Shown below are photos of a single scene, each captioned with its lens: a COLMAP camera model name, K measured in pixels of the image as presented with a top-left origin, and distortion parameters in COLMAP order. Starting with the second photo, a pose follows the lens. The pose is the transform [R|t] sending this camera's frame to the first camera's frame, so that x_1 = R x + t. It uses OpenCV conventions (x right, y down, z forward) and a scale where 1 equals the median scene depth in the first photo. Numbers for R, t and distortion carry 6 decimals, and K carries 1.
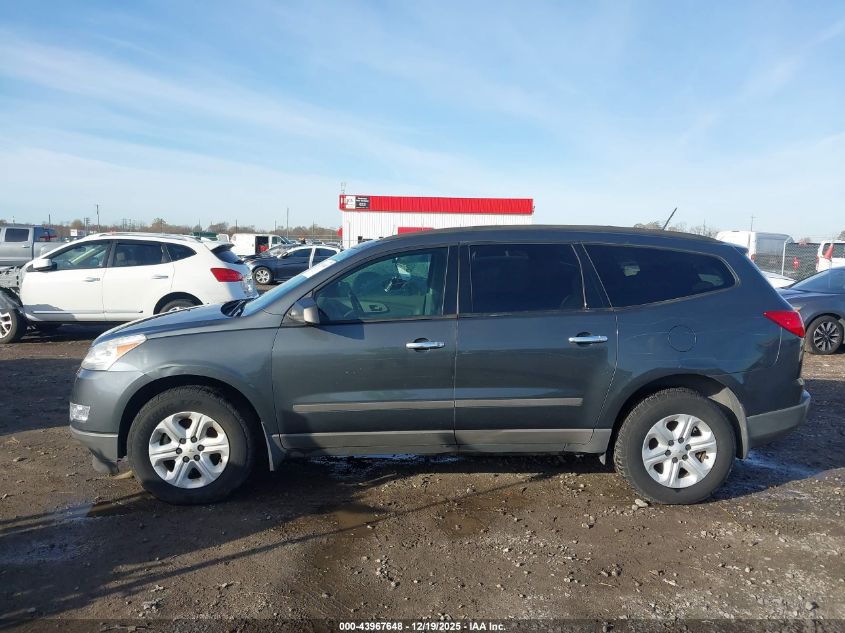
lens RADIAL K [[687.9, 0, 422.5], [0, 687.9, 316.5], [0, 0, 1]] dist [0.046665, -0.086910]
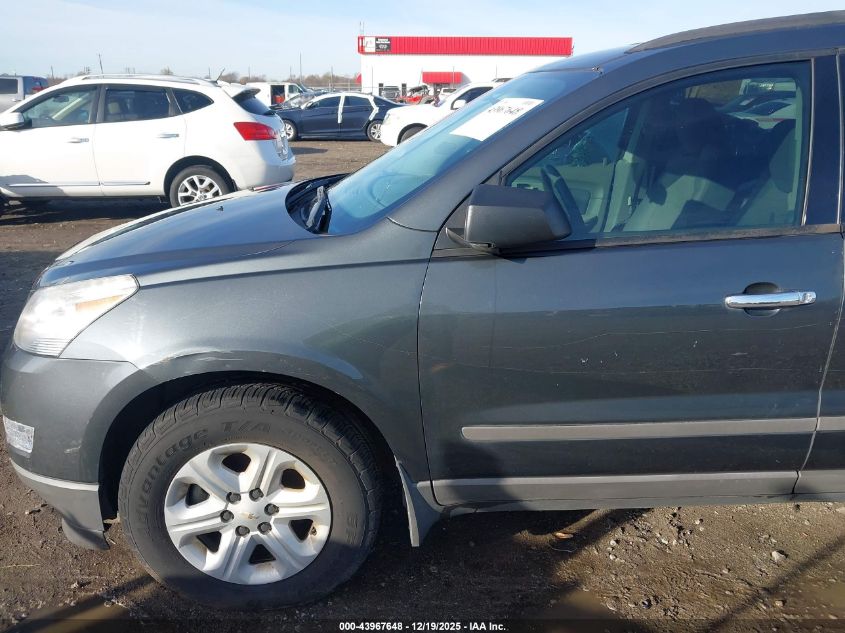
lens RADIAL K [[687.9, 0, 422.5], [0, 687.9, 316.5], [0, 0, 1]] dist [0.046665, -0.086910]
pose [[0.999563, -0.006786, -0.028762, -0.145578], [0.012601, 0.978236, 0.207111, -0.029582], [0.026730, -0.207383, 0.977895, 0.406131]]
